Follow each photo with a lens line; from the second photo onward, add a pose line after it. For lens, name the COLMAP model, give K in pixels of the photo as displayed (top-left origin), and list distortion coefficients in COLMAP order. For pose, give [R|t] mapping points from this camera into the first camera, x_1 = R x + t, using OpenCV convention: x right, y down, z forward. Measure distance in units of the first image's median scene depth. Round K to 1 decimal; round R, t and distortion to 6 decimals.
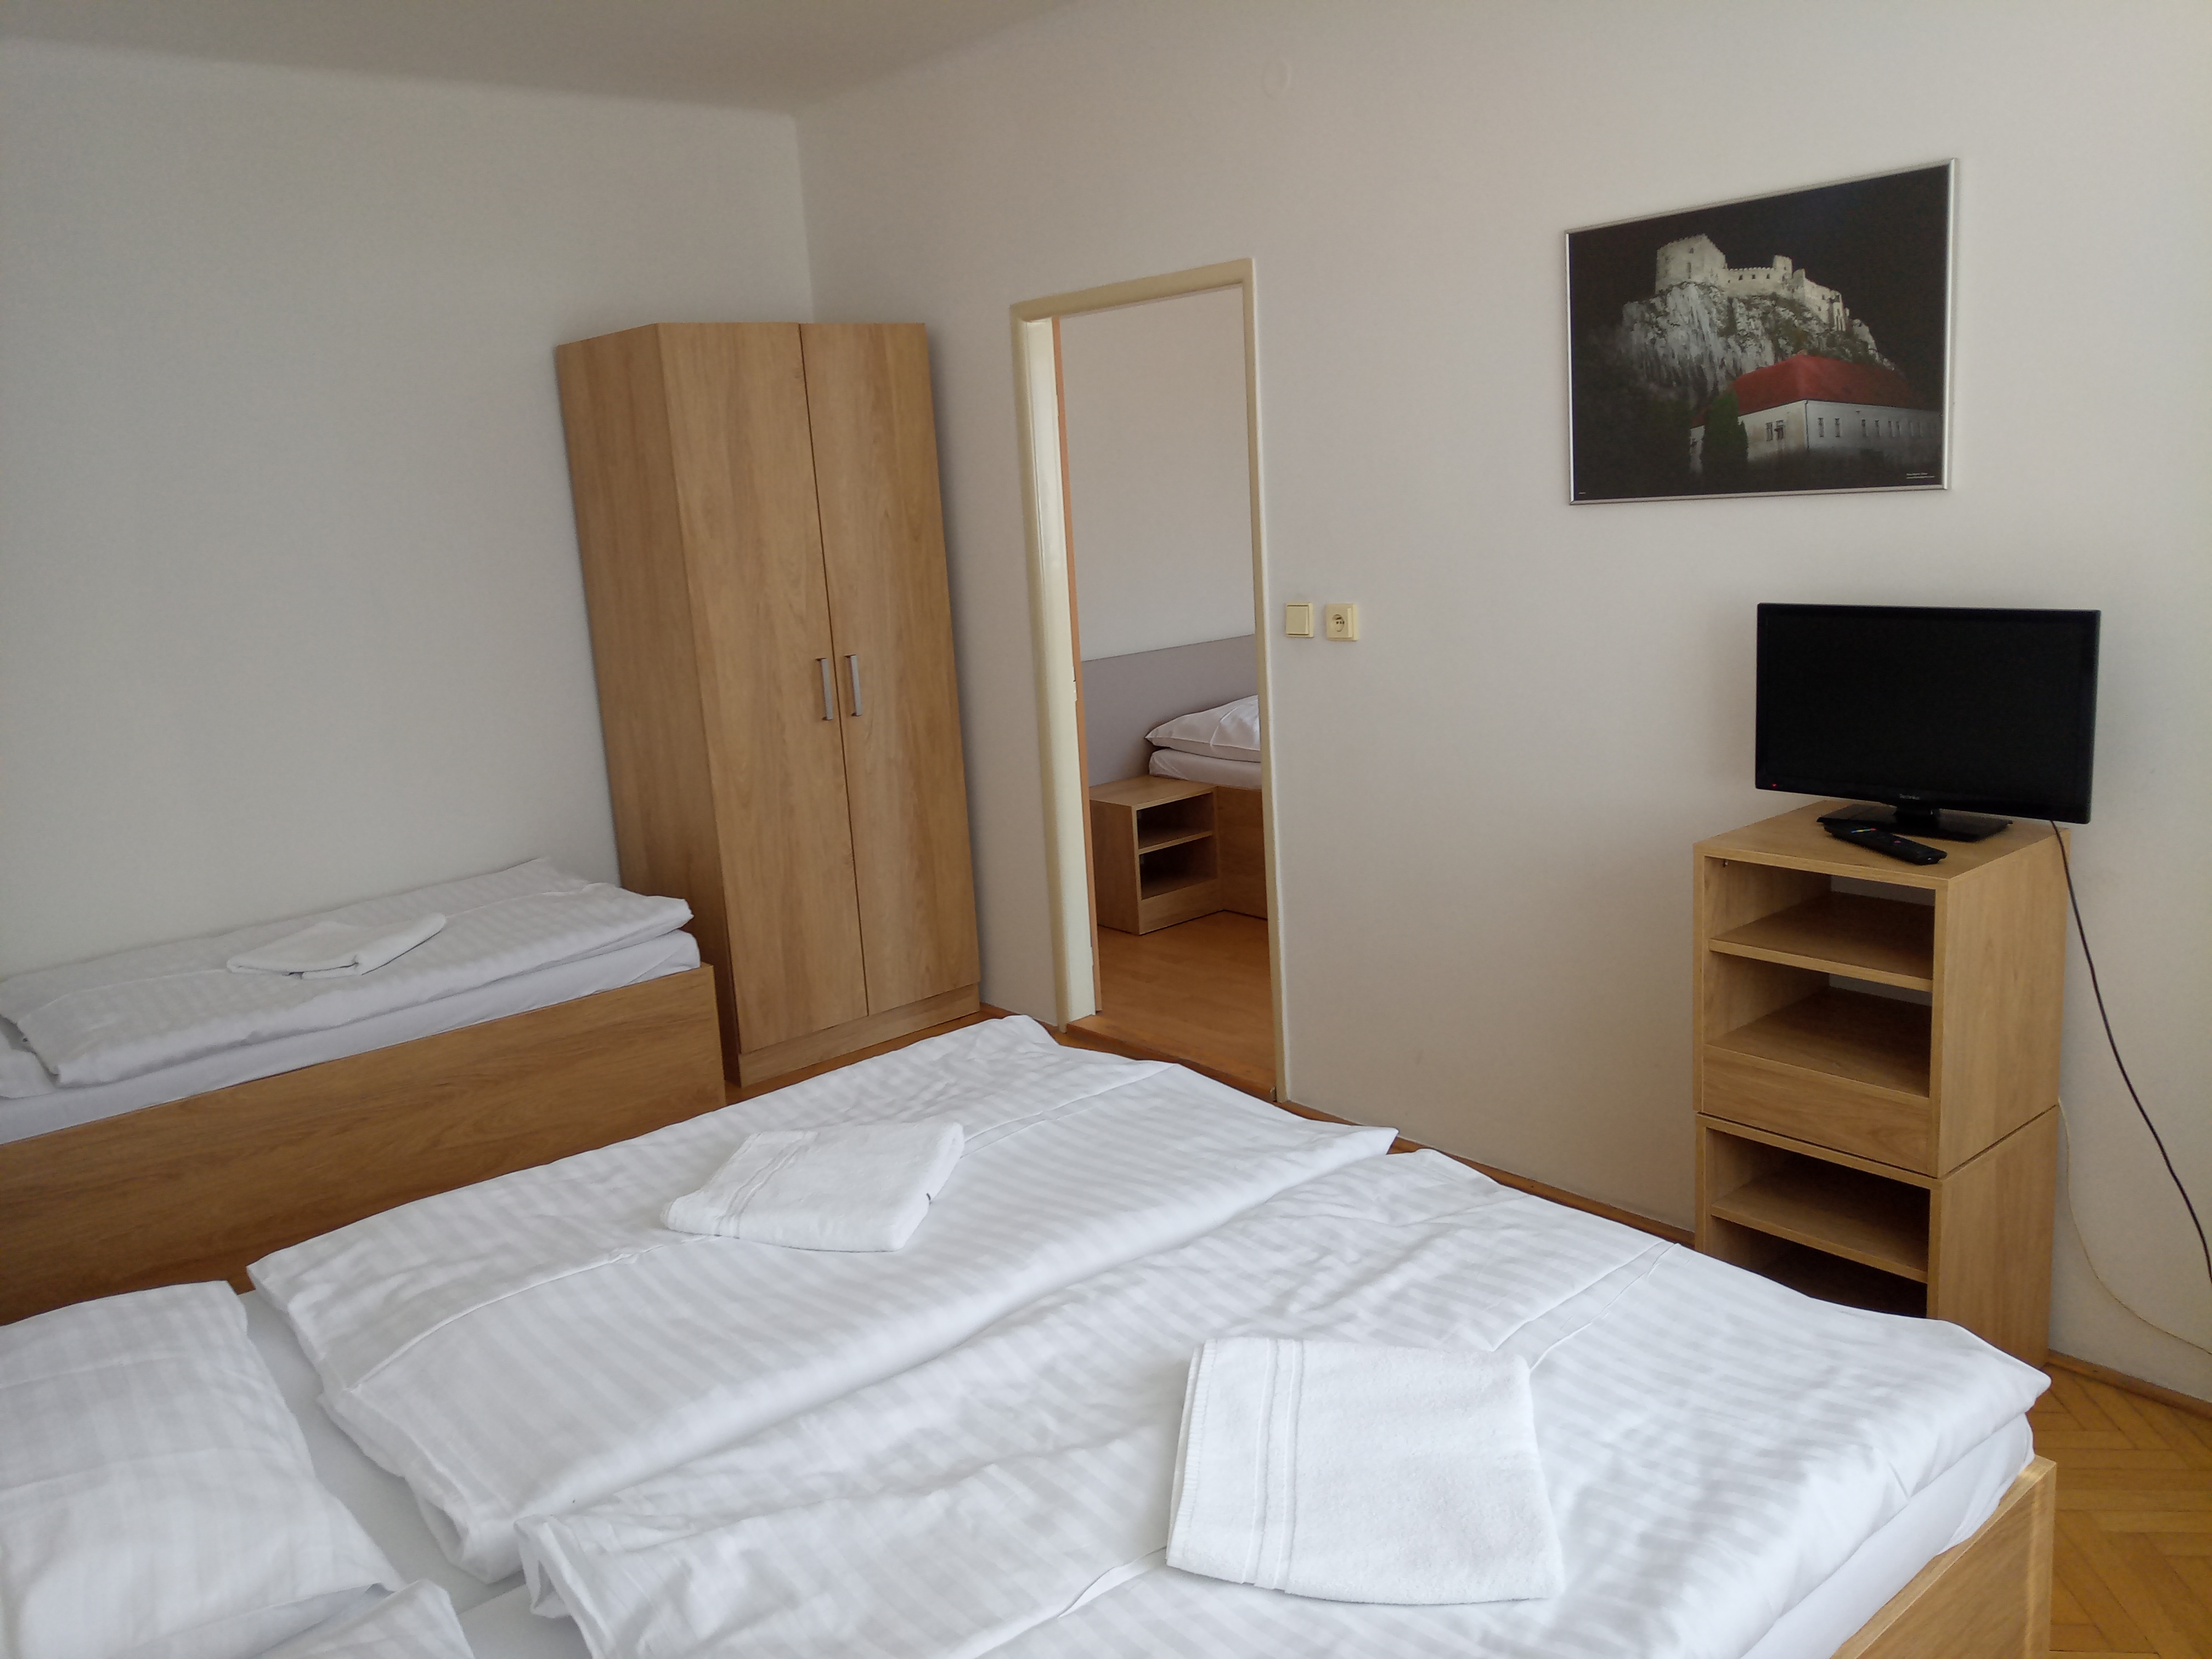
lens RADIAL K [[1740.6, 0, 1104.7], [0, 1740.6, 819.3], [0, 0, 1]] dist [0.059687, -0.083781]
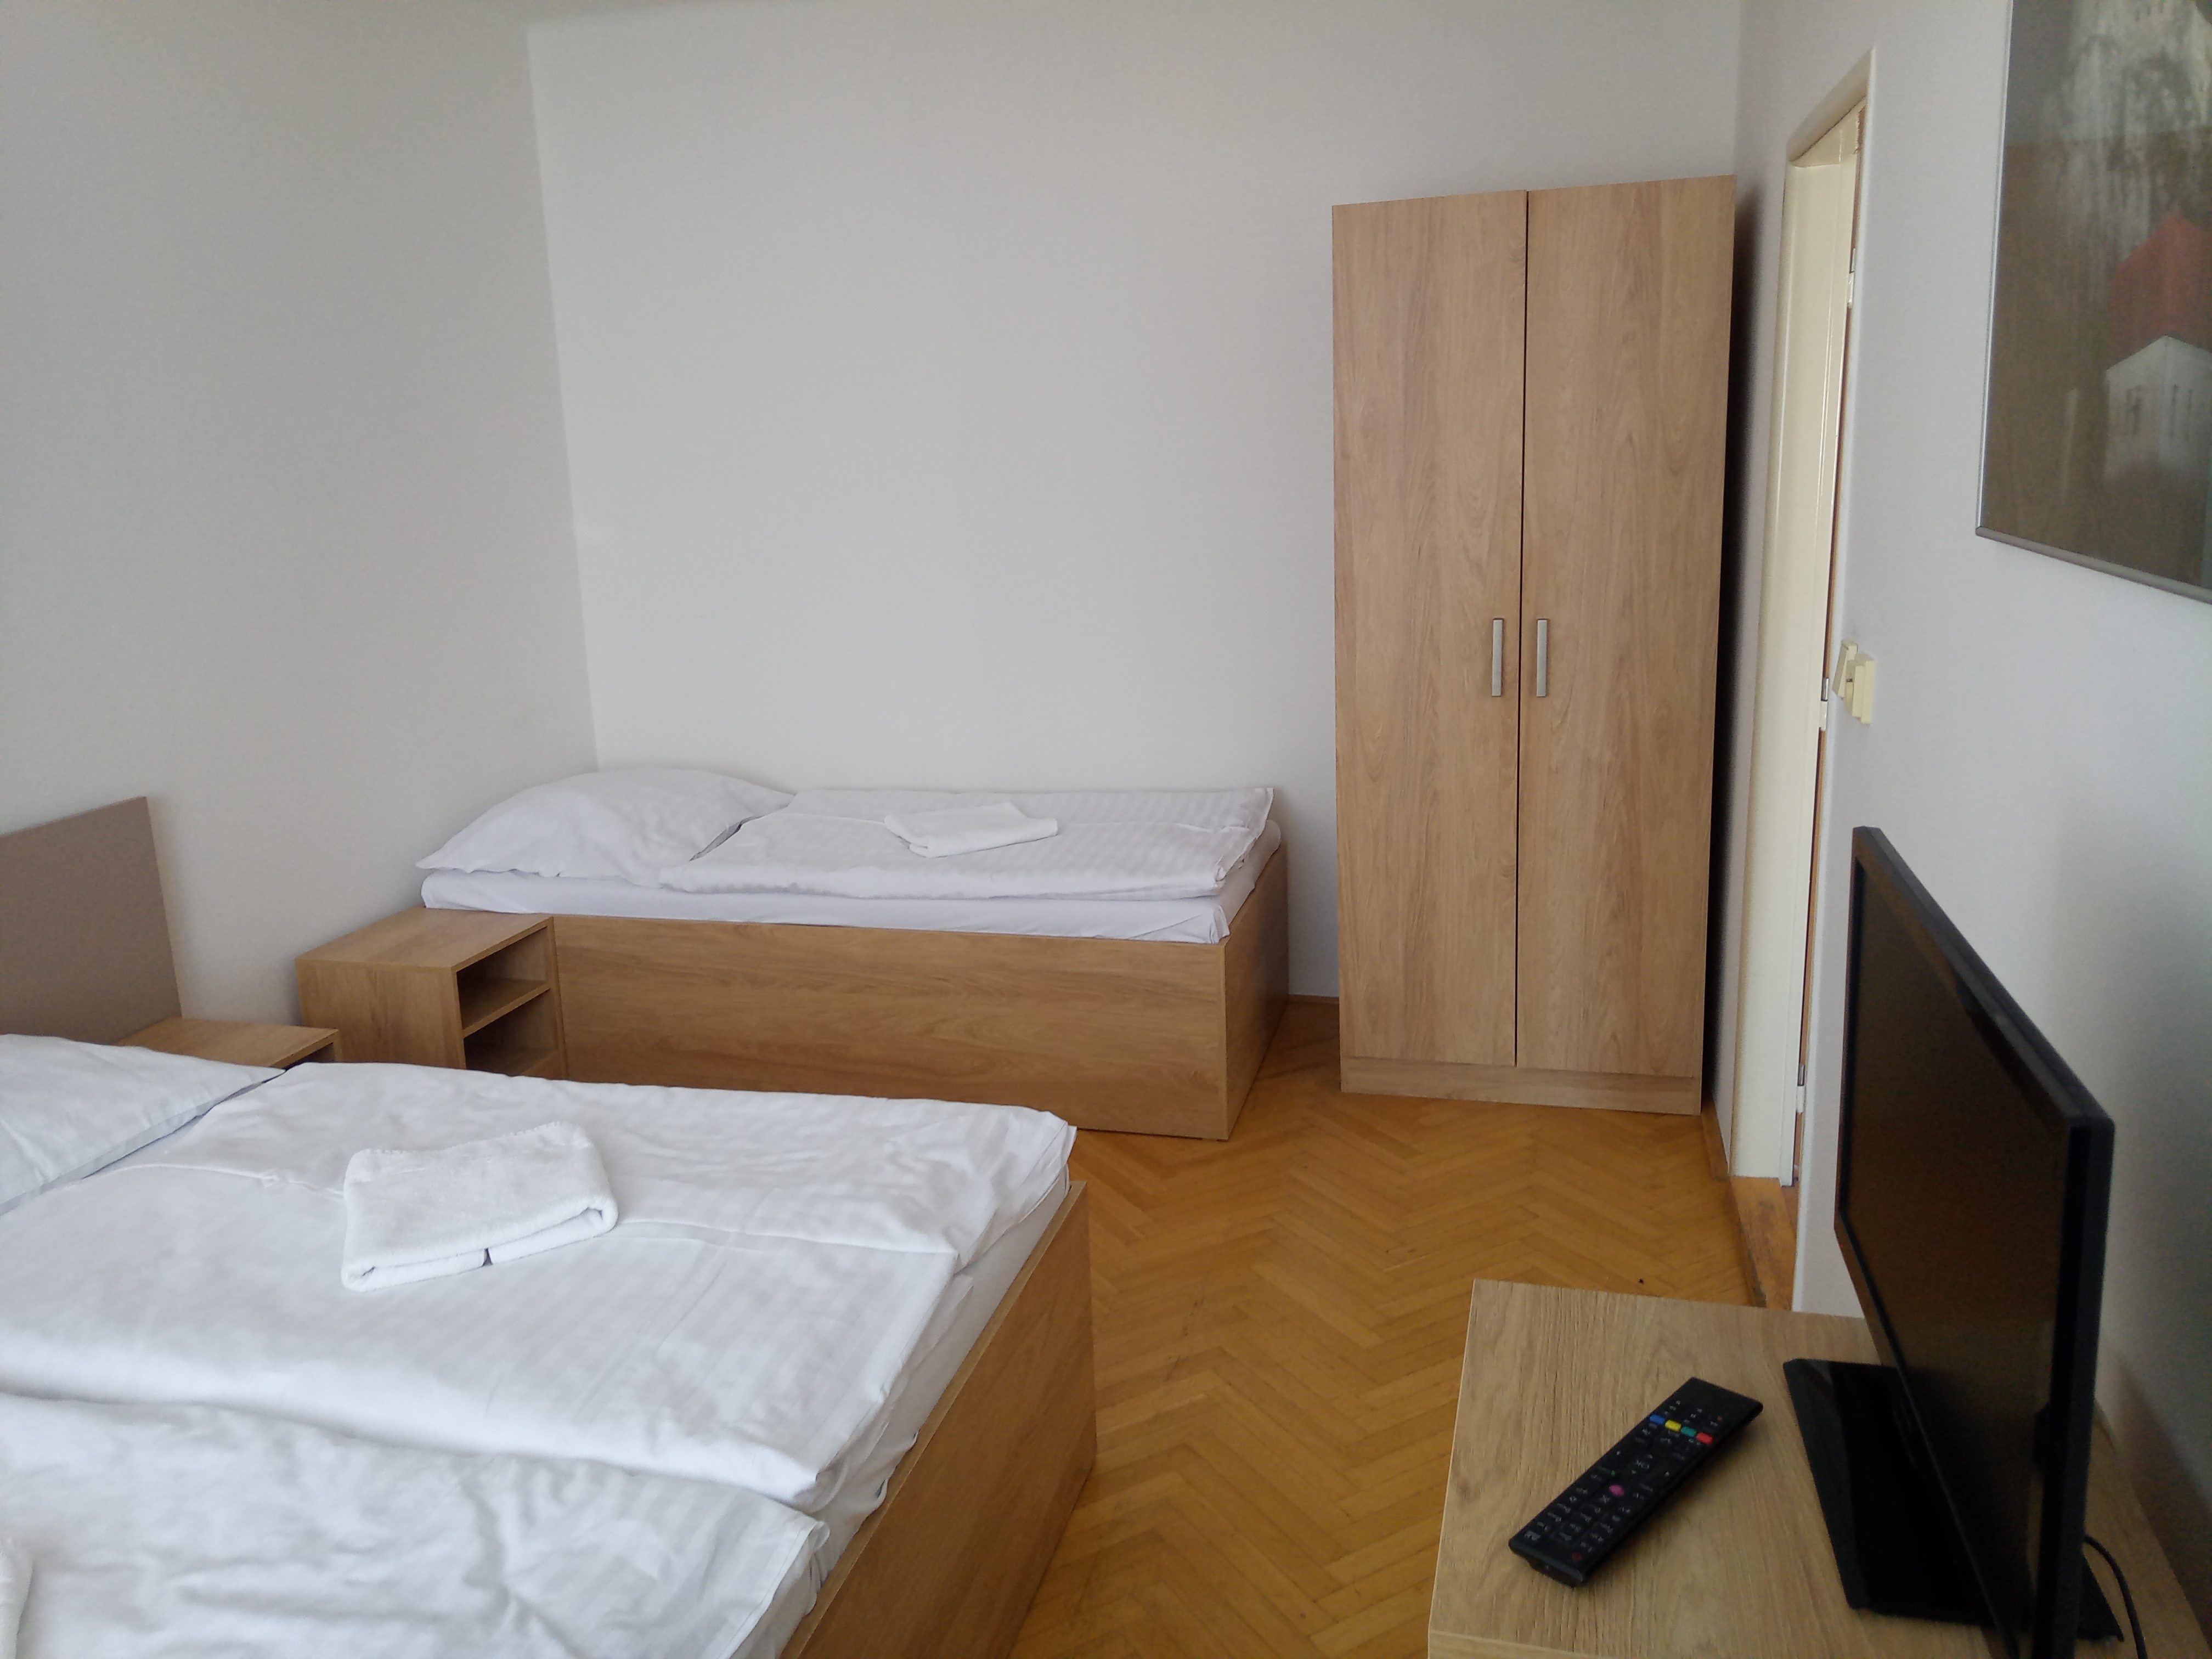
lens RADIAL K [[1740.6, 0, 1114.8], [0, 1740.6, 781.1], [0, 0, 1]] dist [0.059687, -0.083781]
pose [[0.542491, 0.213766, -0.812409, 0.457532], [-0.159016, 0.975729, 0.150556, -0.125947], [0.824874, 0.047510, 0.563316, 0.459096]]
